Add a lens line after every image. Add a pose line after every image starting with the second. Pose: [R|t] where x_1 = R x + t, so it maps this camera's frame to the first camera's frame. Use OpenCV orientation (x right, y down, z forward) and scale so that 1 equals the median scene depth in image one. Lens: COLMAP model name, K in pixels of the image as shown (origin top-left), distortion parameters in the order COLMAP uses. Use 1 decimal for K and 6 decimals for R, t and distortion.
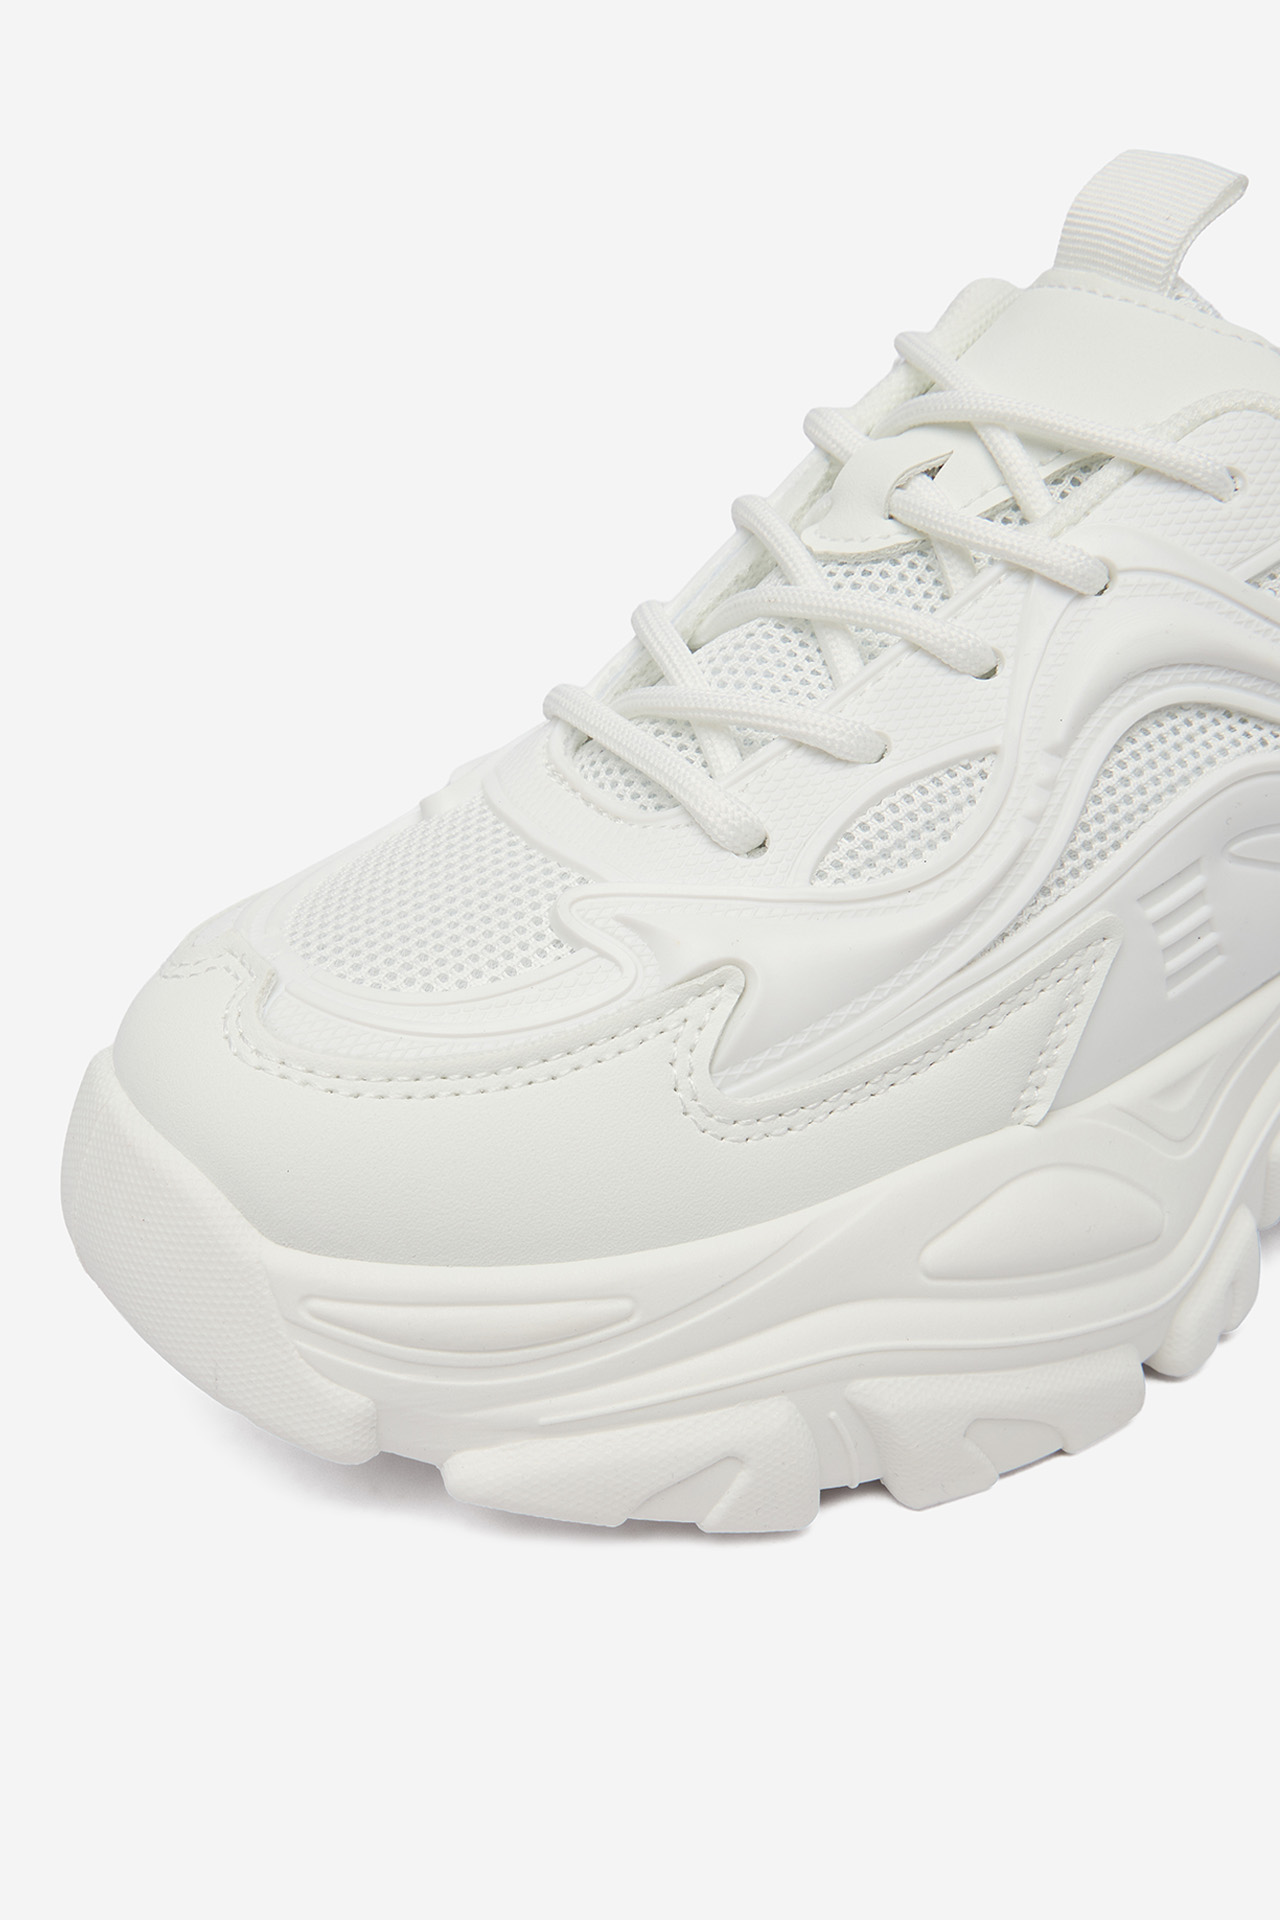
lens RADIAL K [[2255.4, 0, 501.3], [0, 2255.4, 960.7], [0, 0, 1]] dist [0.057067, -0.462775]
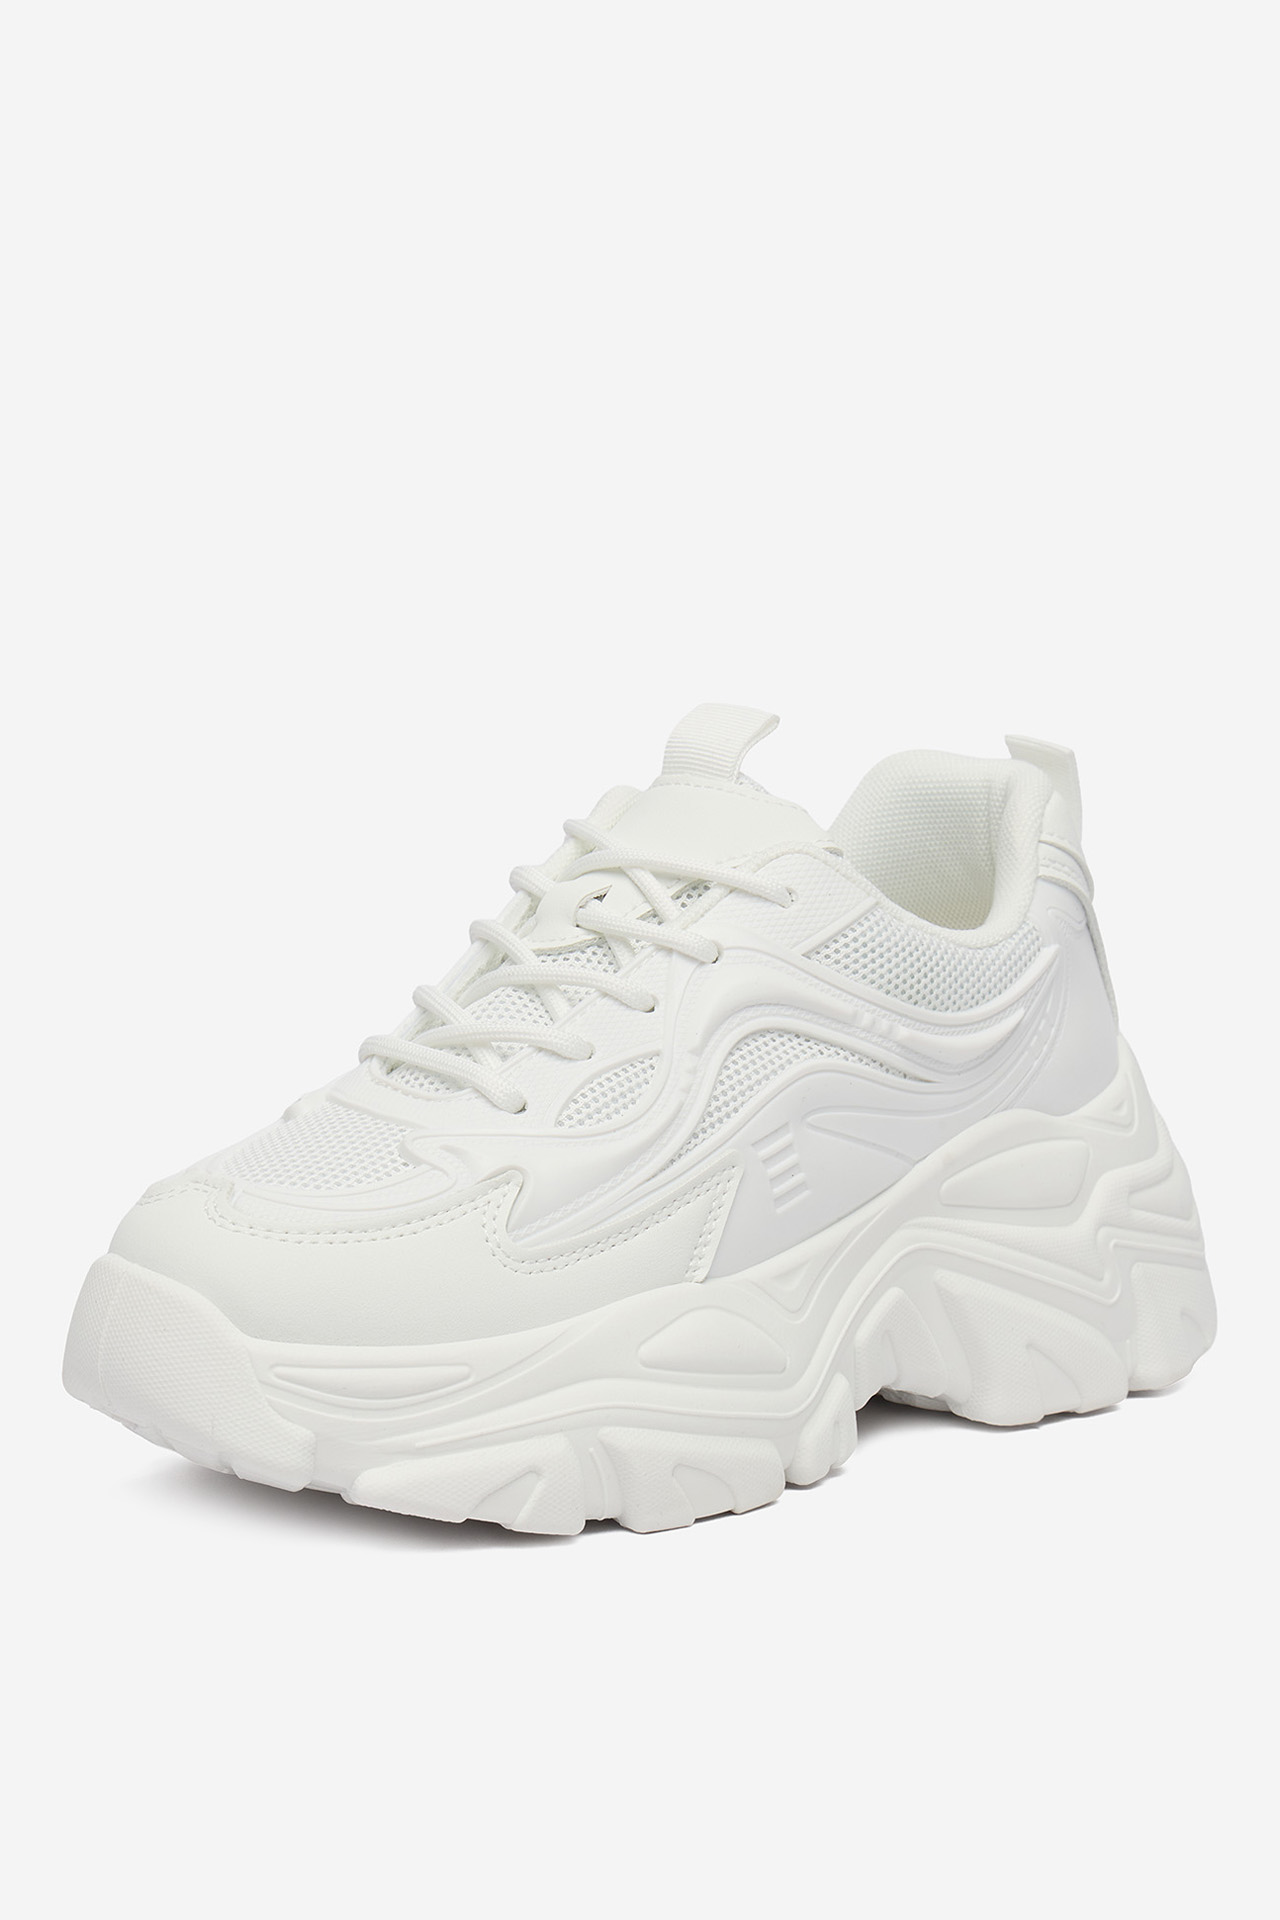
lens RADIAL K [[4536.4, 0, 640.0], [0, 4536.4, 960.0], [0, 0, 1]] dist [0.070074, 0.048134]
pose [[0.971536, -0.007429, 0.236775, -0.556999], [0.073319, 0.959859, -0.270730, 0.714510], [-0.225260, 0.280384, 0.933082, -2.024959]]
